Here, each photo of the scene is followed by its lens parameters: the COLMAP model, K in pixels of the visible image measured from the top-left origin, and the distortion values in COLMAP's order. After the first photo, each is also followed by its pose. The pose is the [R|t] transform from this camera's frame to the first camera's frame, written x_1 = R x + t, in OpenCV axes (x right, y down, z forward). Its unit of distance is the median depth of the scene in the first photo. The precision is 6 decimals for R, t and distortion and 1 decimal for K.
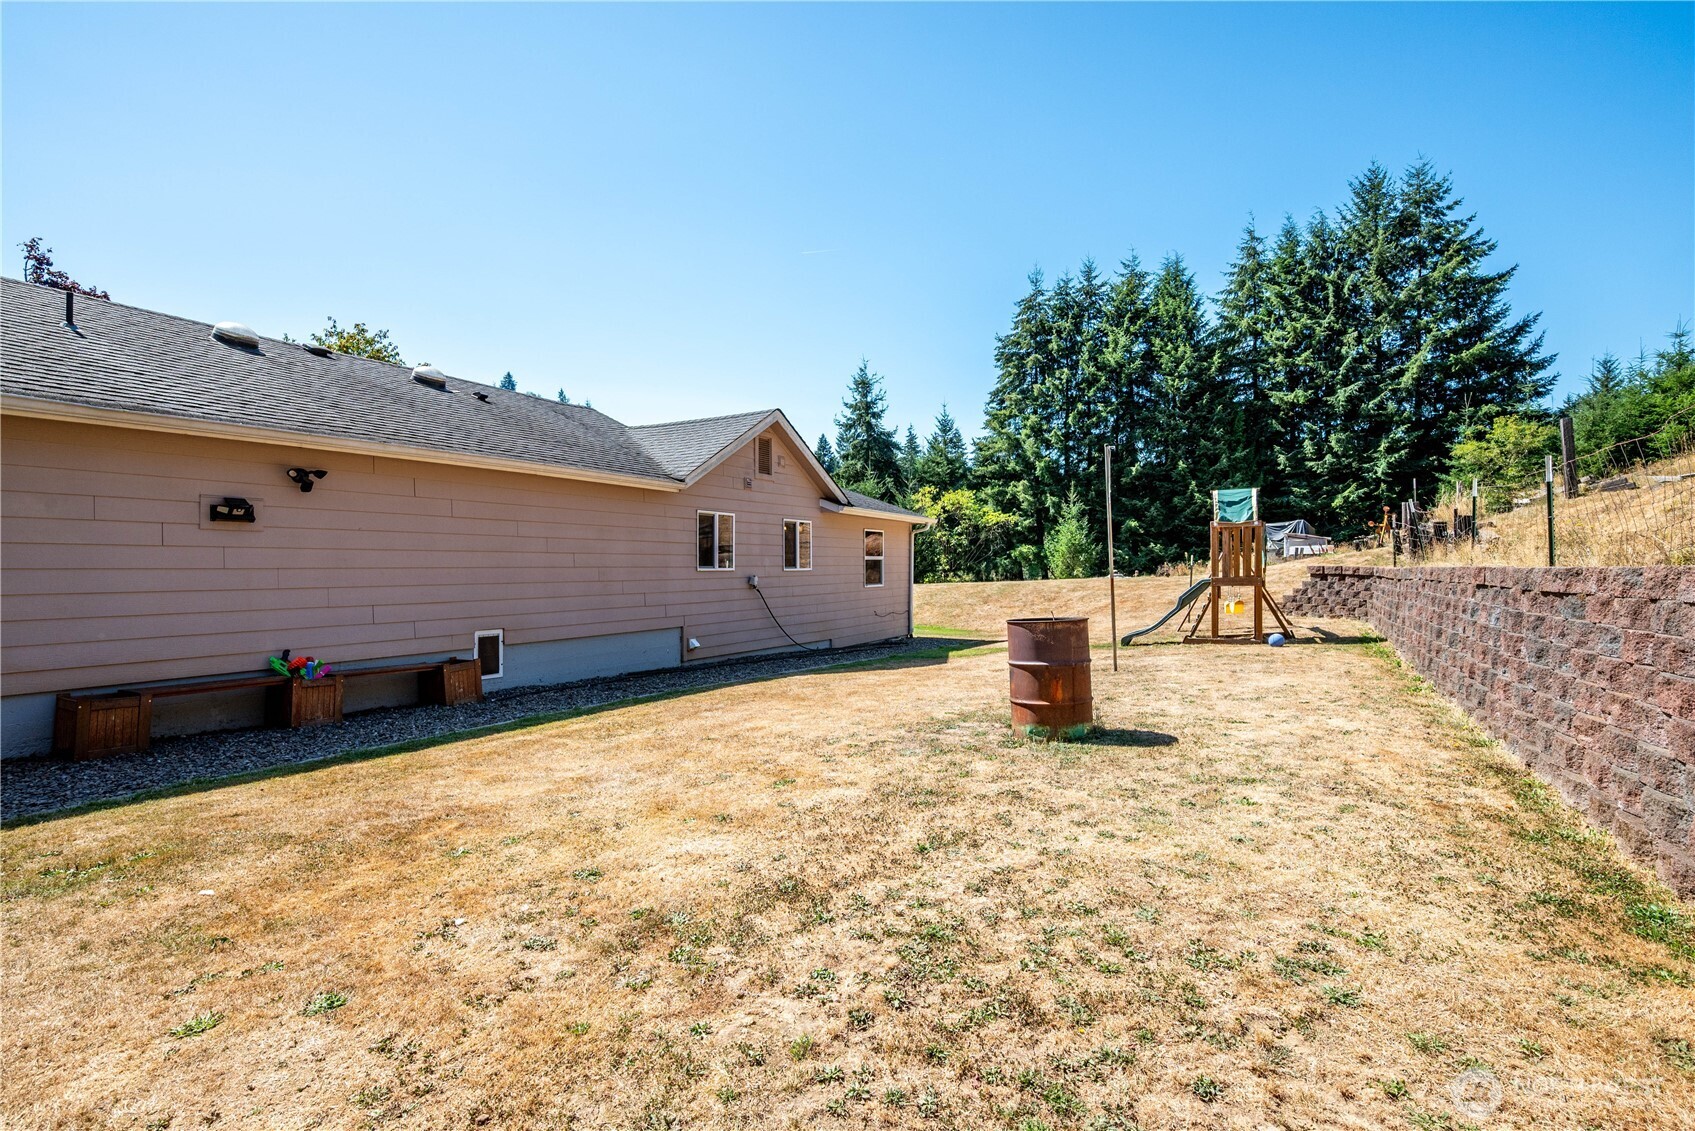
lens RADIAL K [[781.2, 0, 838.9], [0, 781.2, 550.0], [0, 0, 1]] dist [-0.008264, 0.000557]
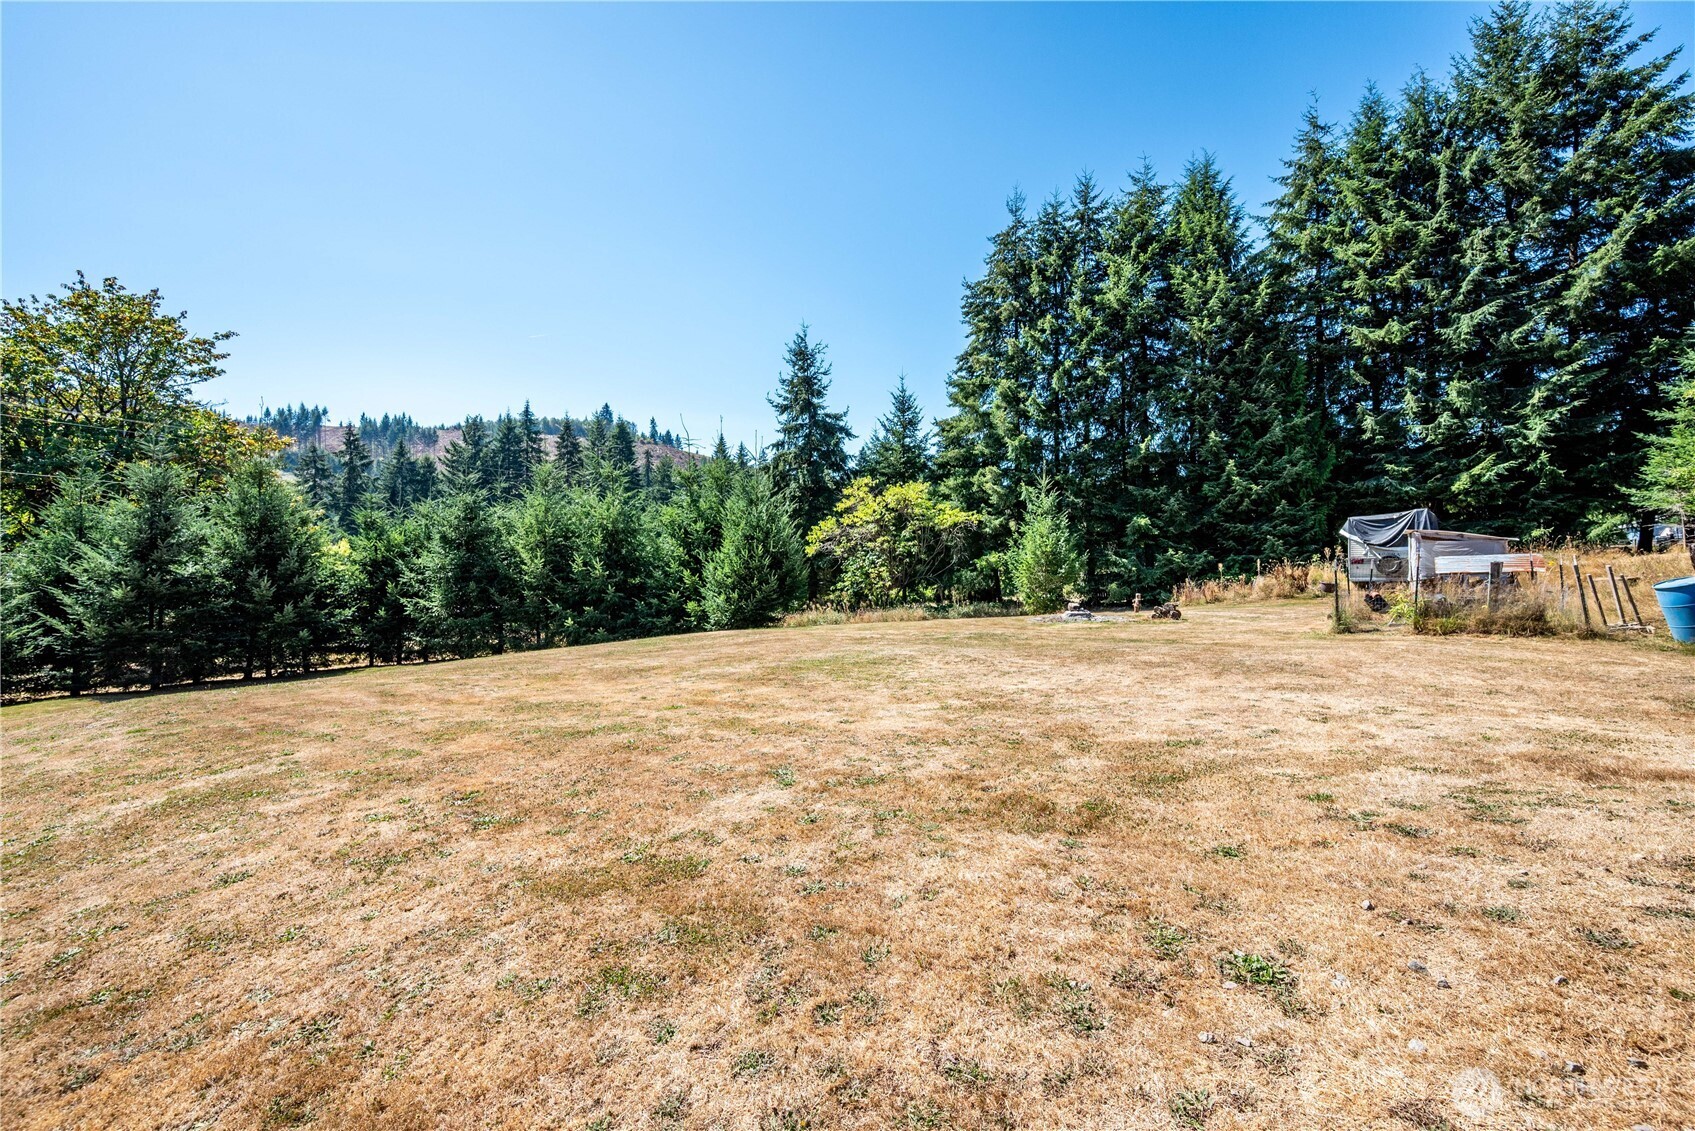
lens RADIAL K [[717.6, 0, 830.8], [0, 717.6, 555.4], [0, 0, 1]] dist [0.003298, -0.000488]
pose [[0.996226, -0.004657, -0.086678, 0.143794], [0.004044, 0.999966, -0.007236, 0.000378], [0.086708, 0.006859, 0.996210, 0.308573]]
